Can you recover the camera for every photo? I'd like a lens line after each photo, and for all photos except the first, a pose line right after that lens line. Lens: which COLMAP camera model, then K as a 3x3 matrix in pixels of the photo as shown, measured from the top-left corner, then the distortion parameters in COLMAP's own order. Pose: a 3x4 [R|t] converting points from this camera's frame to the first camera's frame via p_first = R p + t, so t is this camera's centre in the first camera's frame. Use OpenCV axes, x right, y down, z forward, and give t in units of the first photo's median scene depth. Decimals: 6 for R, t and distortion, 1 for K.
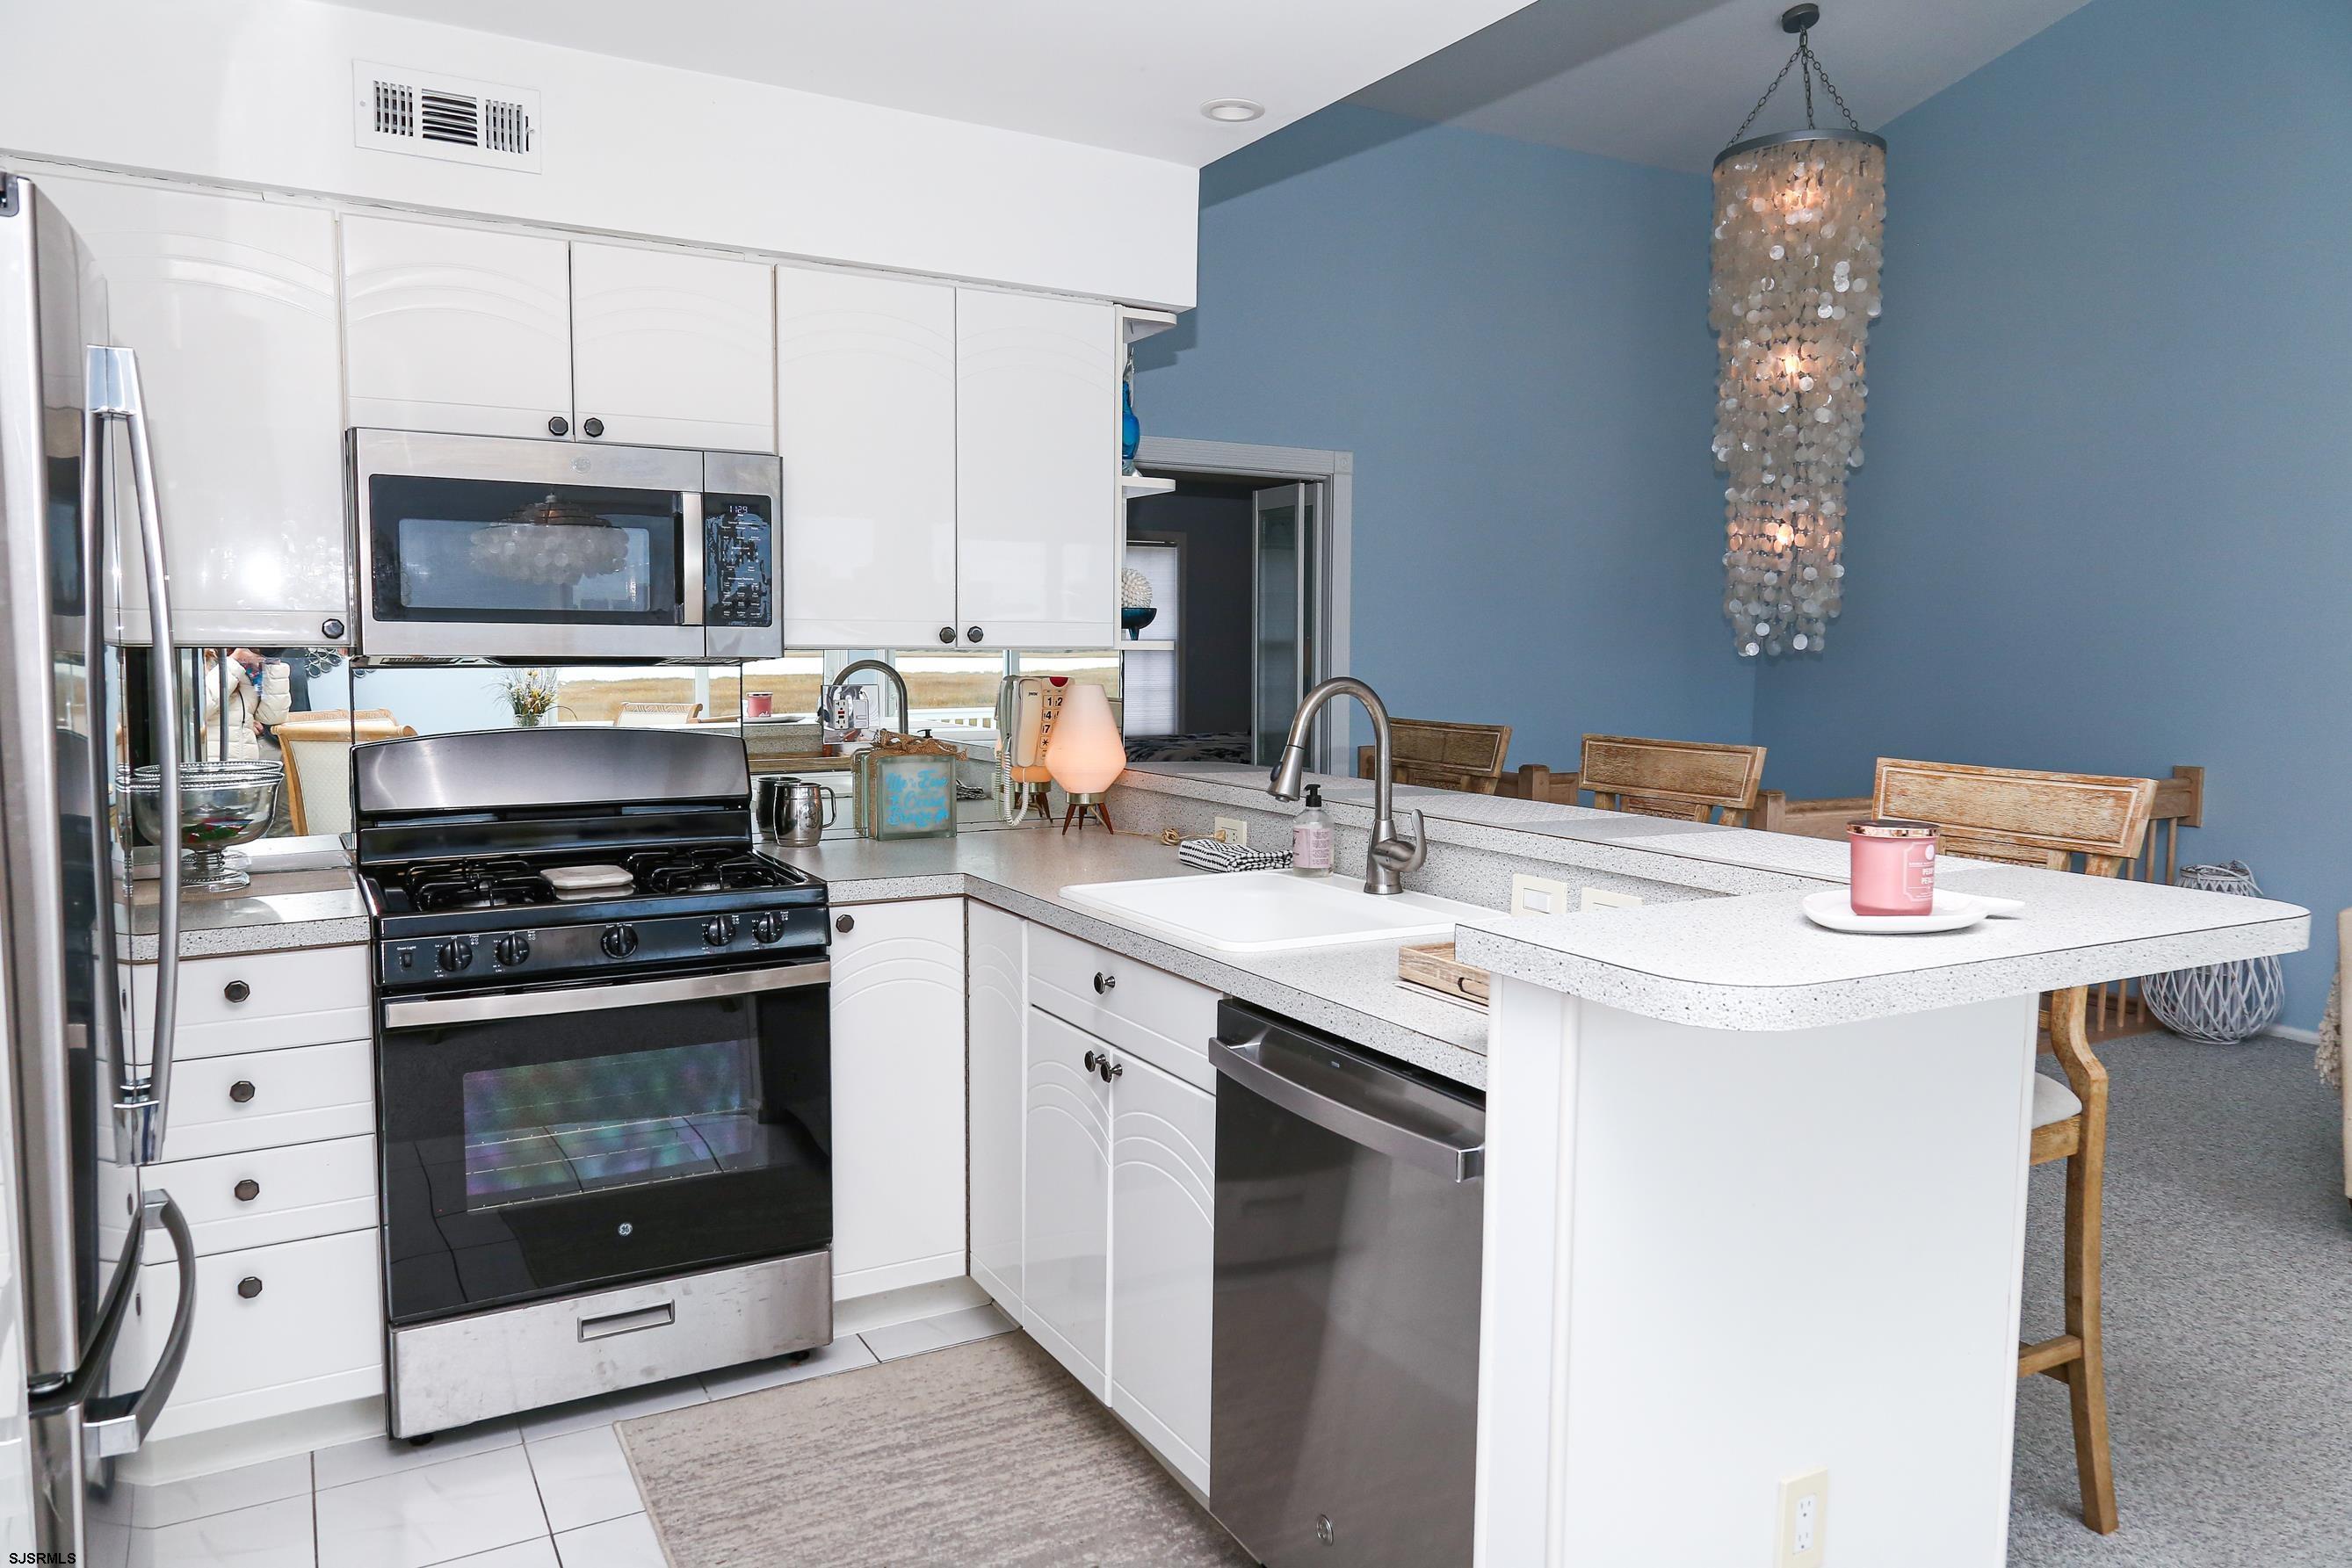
lens RADIAL K [[1632.3, 0, 1176.0], [0, 1632.3, 784.0], [0, 0, 1]] dist [0.010396, -0.003144]
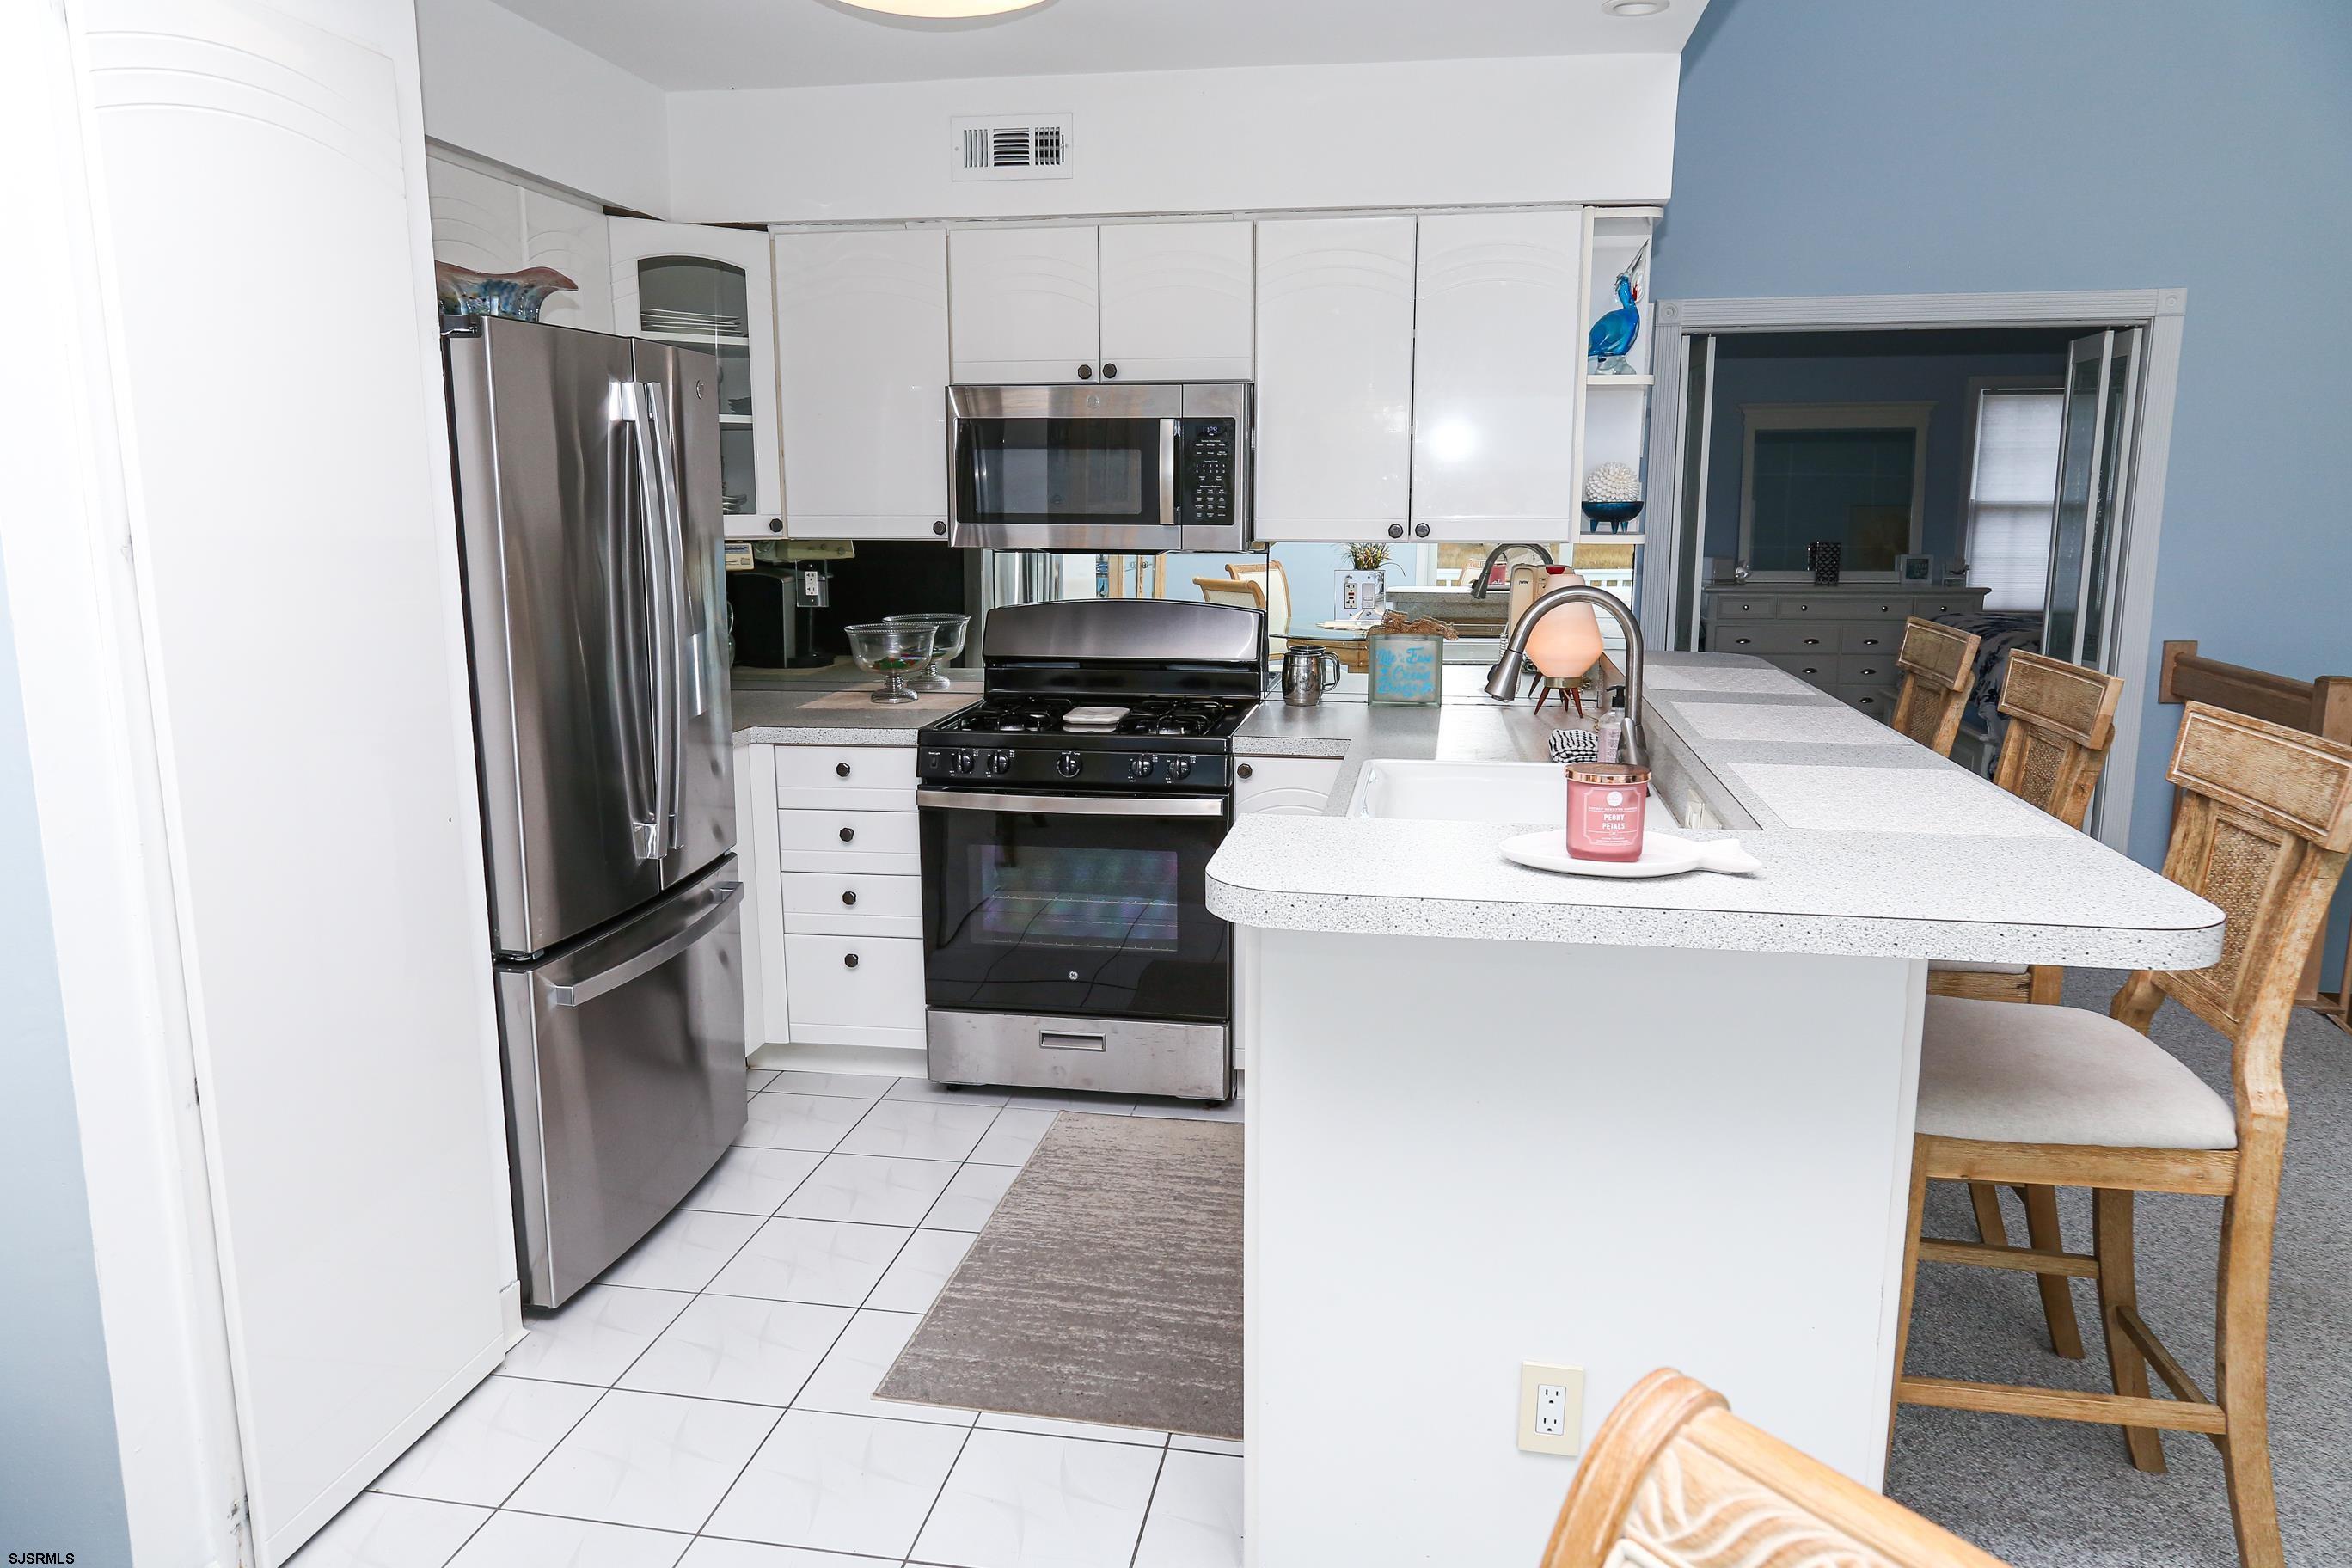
lens RADIAL K [[1588.2, 0, 1176.0], [0, 1588.2, 784.0], [0, 0, 1]] dist [0.018941, 0.001164]
pose [[0.770738, 0.109610, -0.627653, 0.517207], [-0.048004, 0.992281, 0.114339, -0.040014], [0.635341, -0.057996, 0.770050, 0.041006]]
